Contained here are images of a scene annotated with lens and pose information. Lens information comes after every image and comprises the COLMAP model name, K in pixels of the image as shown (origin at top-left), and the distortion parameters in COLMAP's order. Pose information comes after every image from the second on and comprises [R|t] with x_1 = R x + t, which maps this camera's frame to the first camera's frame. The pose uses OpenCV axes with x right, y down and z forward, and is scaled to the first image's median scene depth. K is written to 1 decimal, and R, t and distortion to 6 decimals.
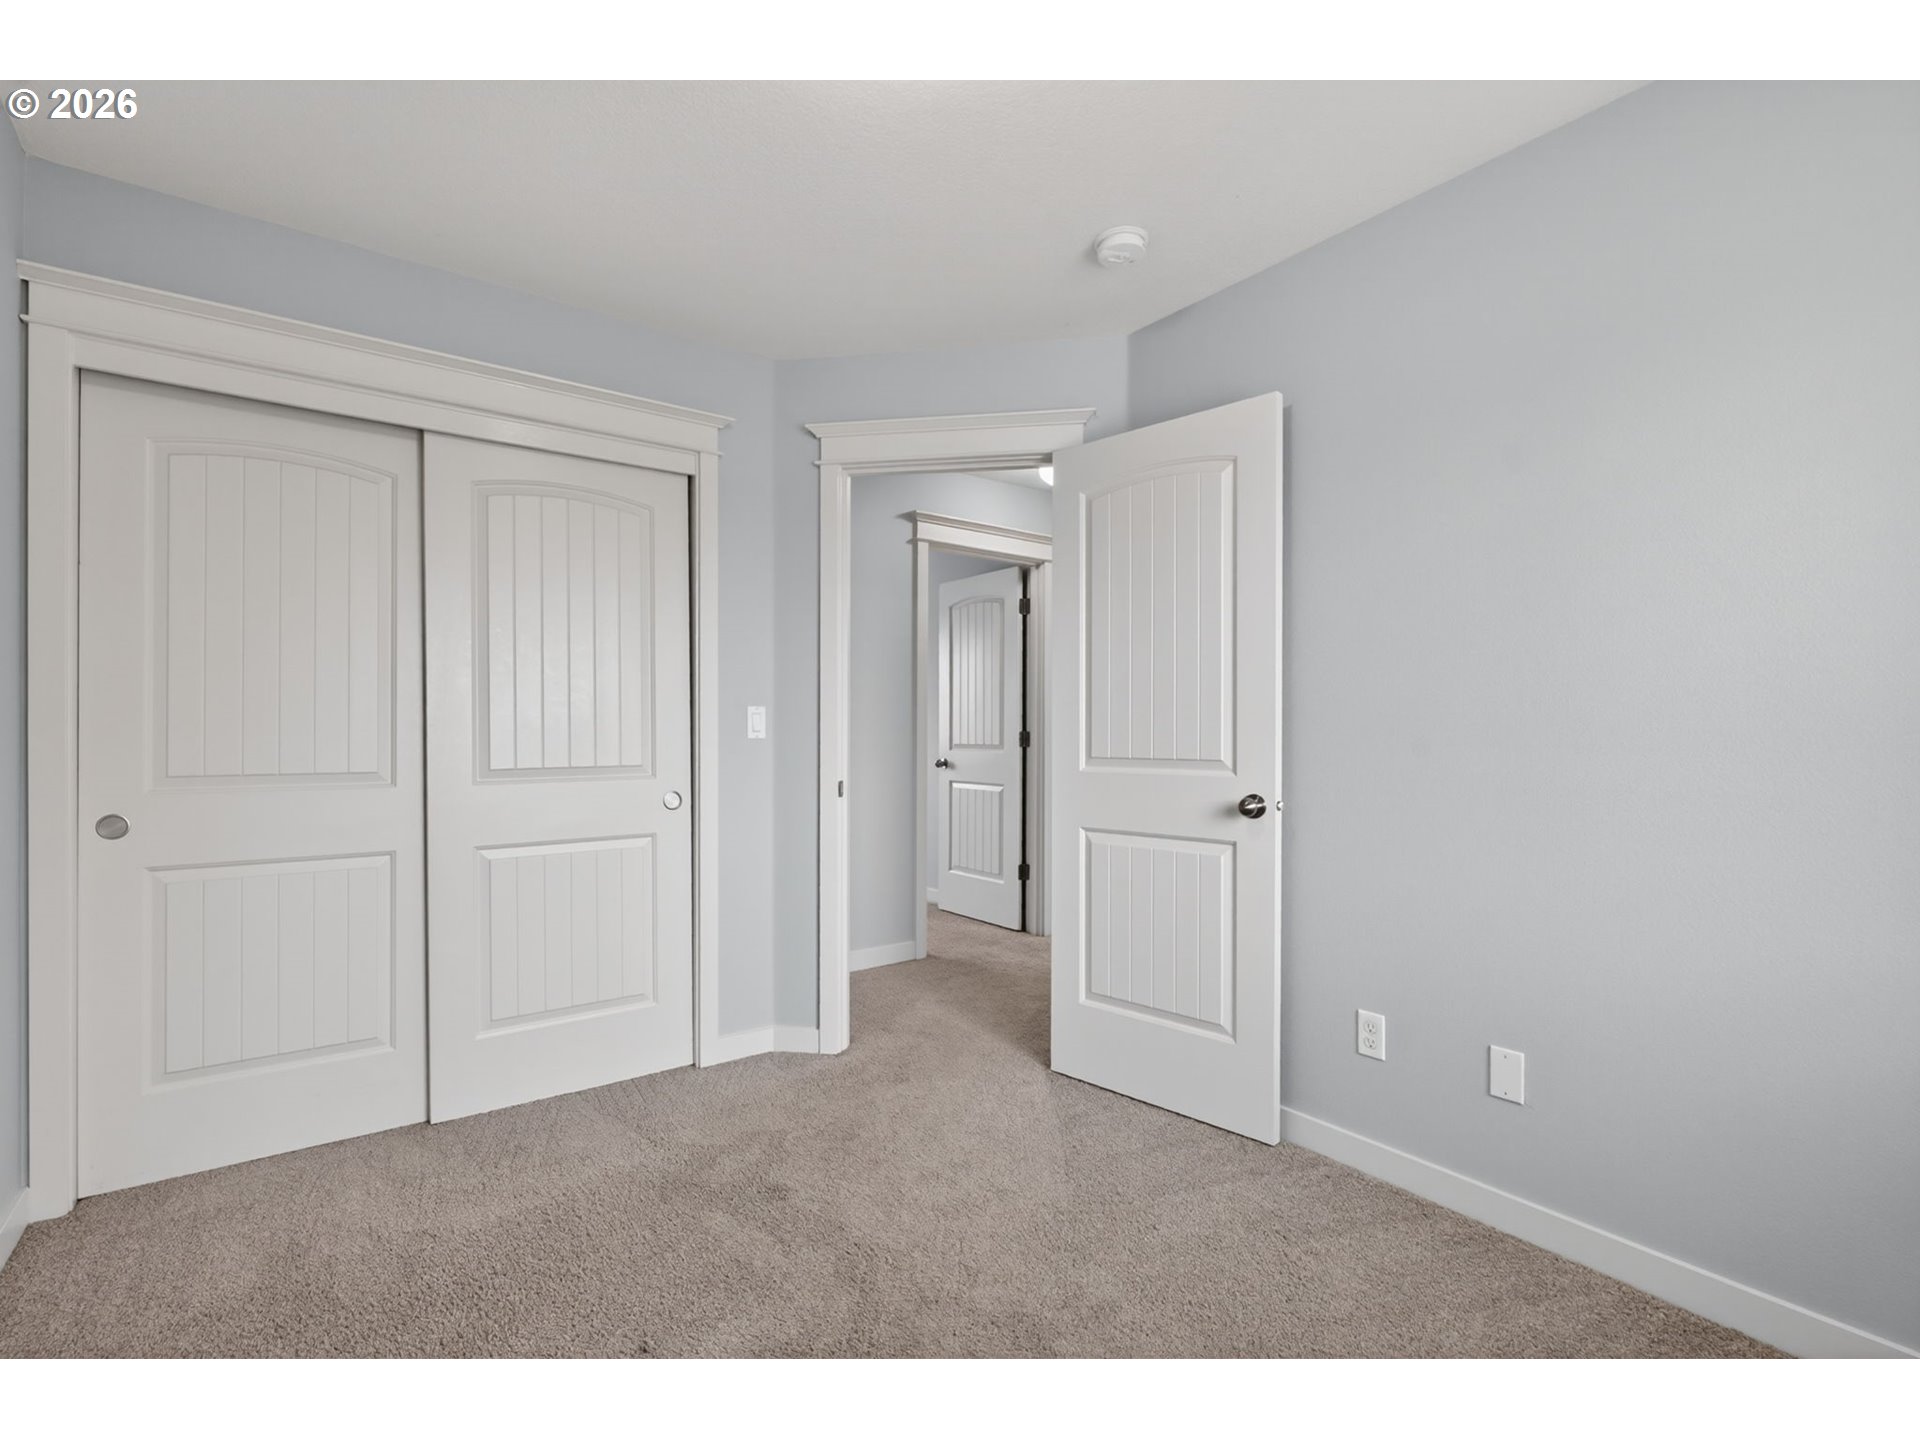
lens RADIAL K [[873.7, 0, 942.7], [0, 873.7, 734.2], [0, 0, 1]] dist [-0.000923, -0.000536]
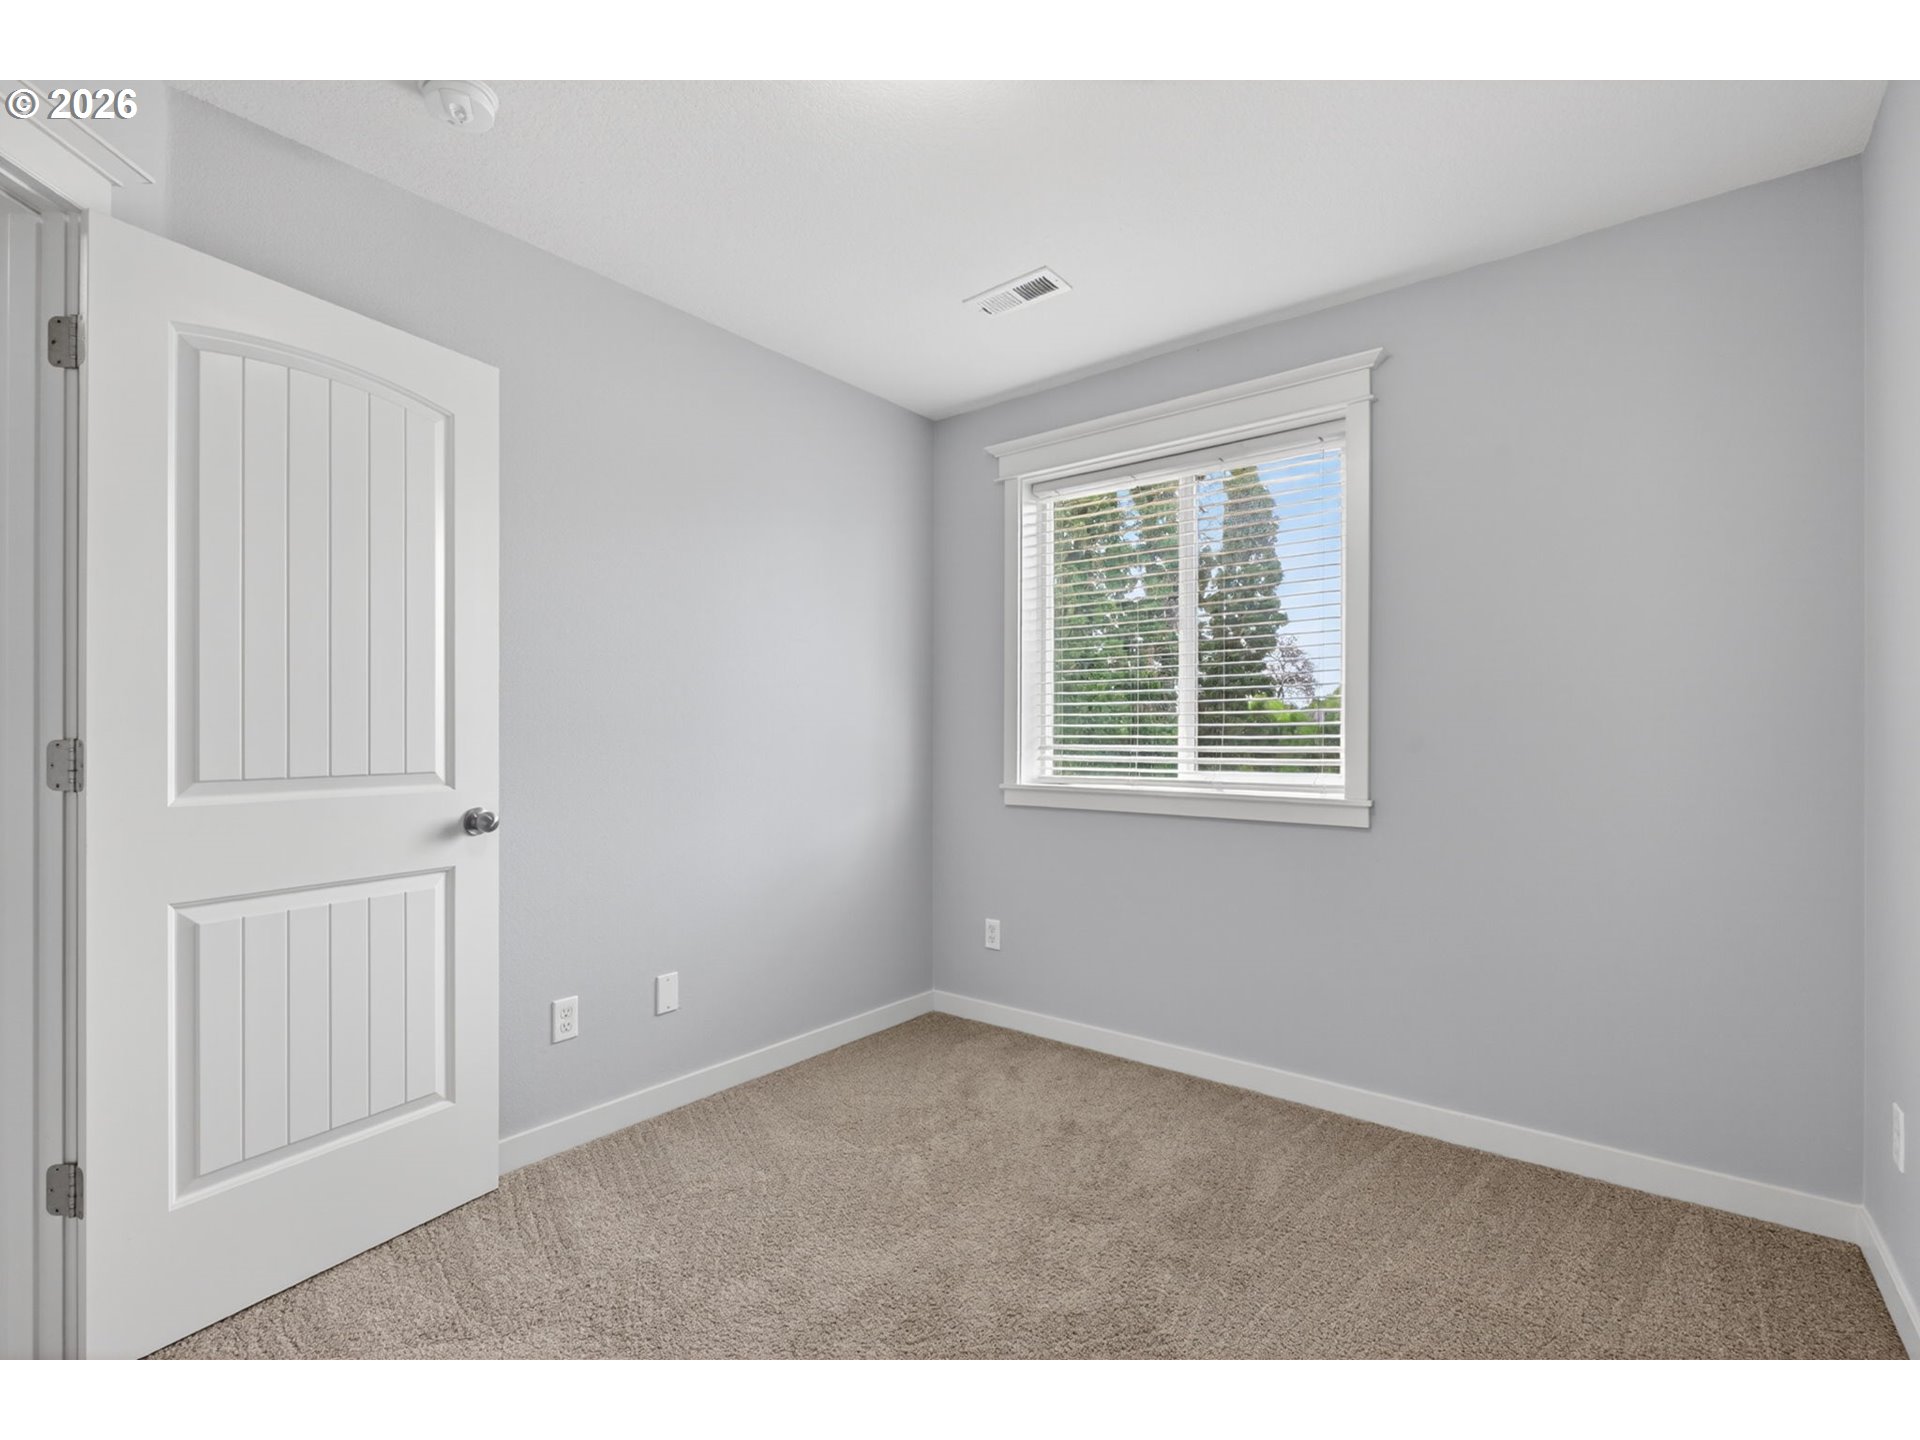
lens RADIAL K [[873.7, 0, 942.7], [0, 873.7, 734.2], [0, 0, 1]] dist [-0.000923, -0.000536]
pose [[-0.256502, -0.004019, 0.966535, -0.604963], [-0.001515, 0.999992, 0.003756, -0.009460], [-0.966542, -0.000501, -0.256506, 0.754525]]
